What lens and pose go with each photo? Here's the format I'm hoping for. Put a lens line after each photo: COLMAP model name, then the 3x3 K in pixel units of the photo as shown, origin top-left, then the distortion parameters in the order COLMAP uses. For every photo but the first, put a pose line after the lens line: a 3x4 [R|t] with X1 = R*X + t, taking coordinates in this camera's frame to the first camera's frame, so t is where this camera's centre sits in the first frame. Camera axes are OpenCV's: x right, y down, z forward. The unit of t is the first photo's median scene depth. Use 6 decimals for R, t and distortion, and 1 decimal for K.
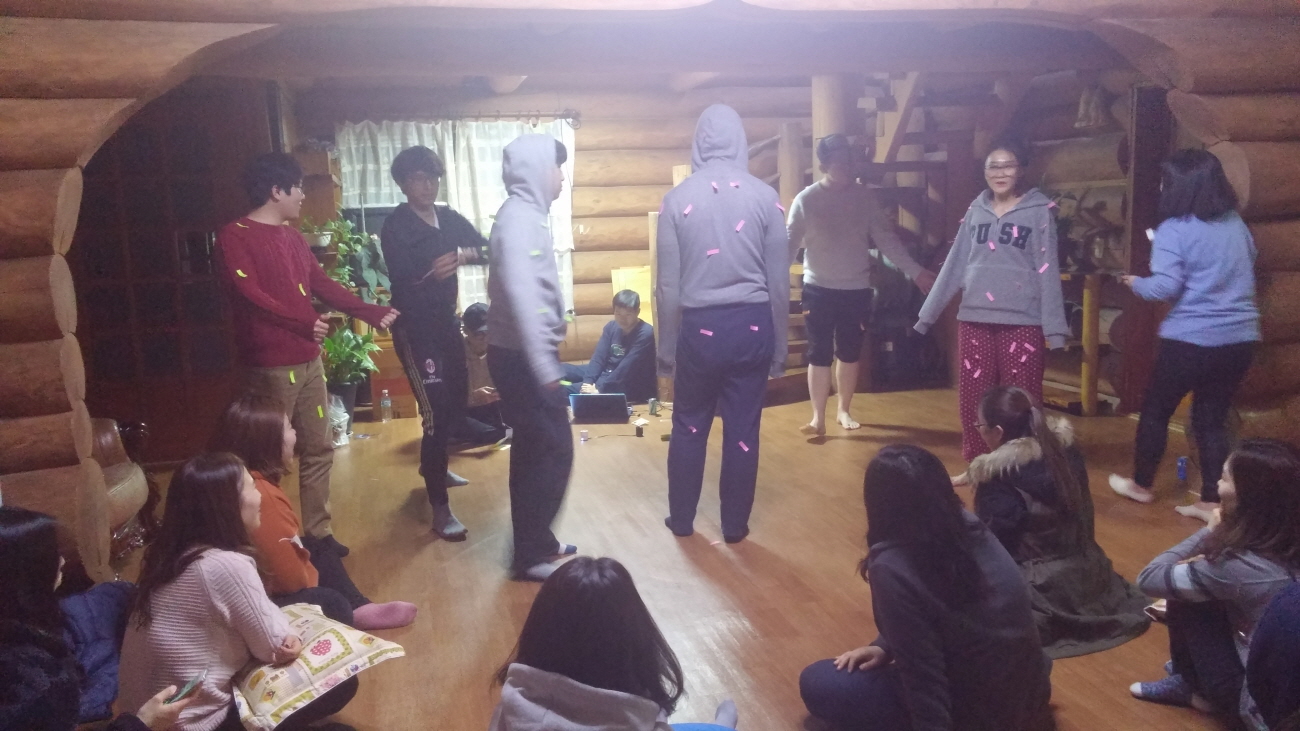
lens RADIAL K [[1113.2, 0, 610.5], [0, 1113.2, 421.2], [0, 0, 1]] dist [-0.007734, -0.032027]
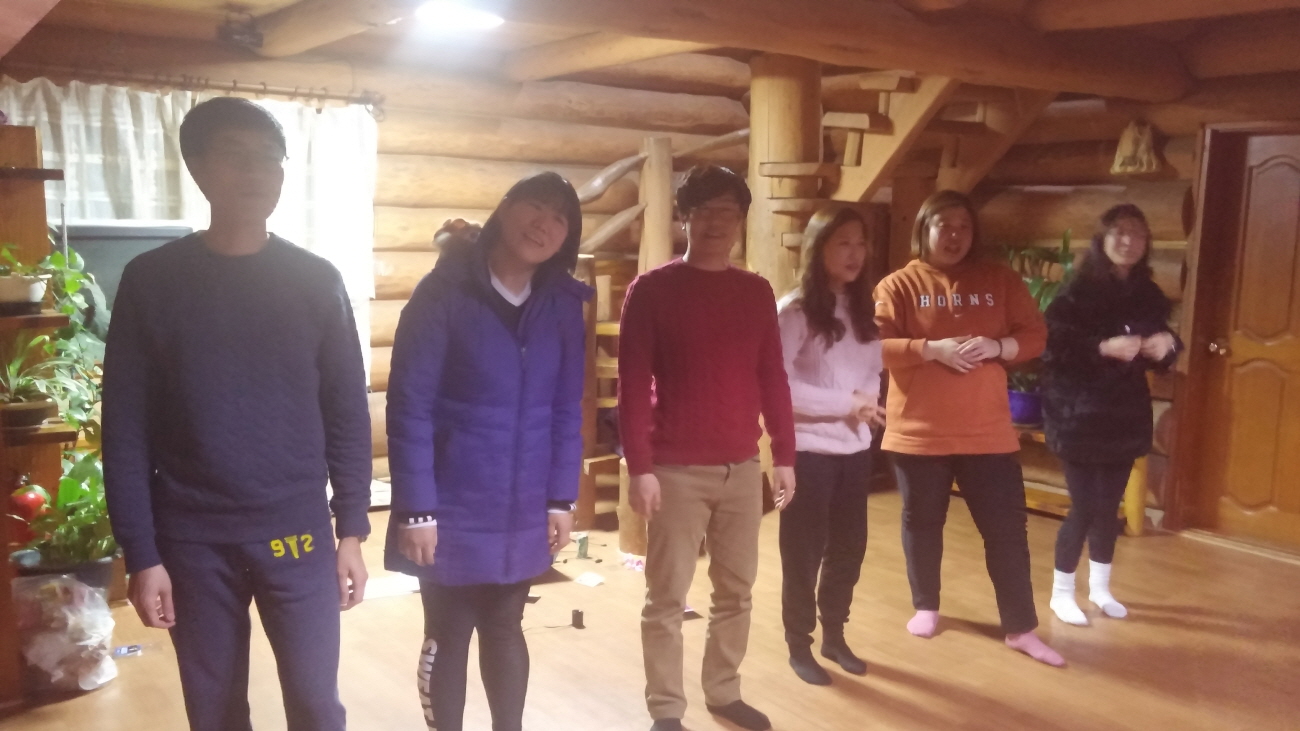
lens RADIAL K [[1113.2, 0, 610.5], [0, 1113.2, 421.2], [0, 0, 1]] dist [-0.007734, -0.032027]
pose [[0.914051, -0.022318, 0.404985, -0.183531], [0.028682, 0.999542, -0.009654, -0.070539], [-0.404584, 0.020440, 0.914272, 0.332902]]
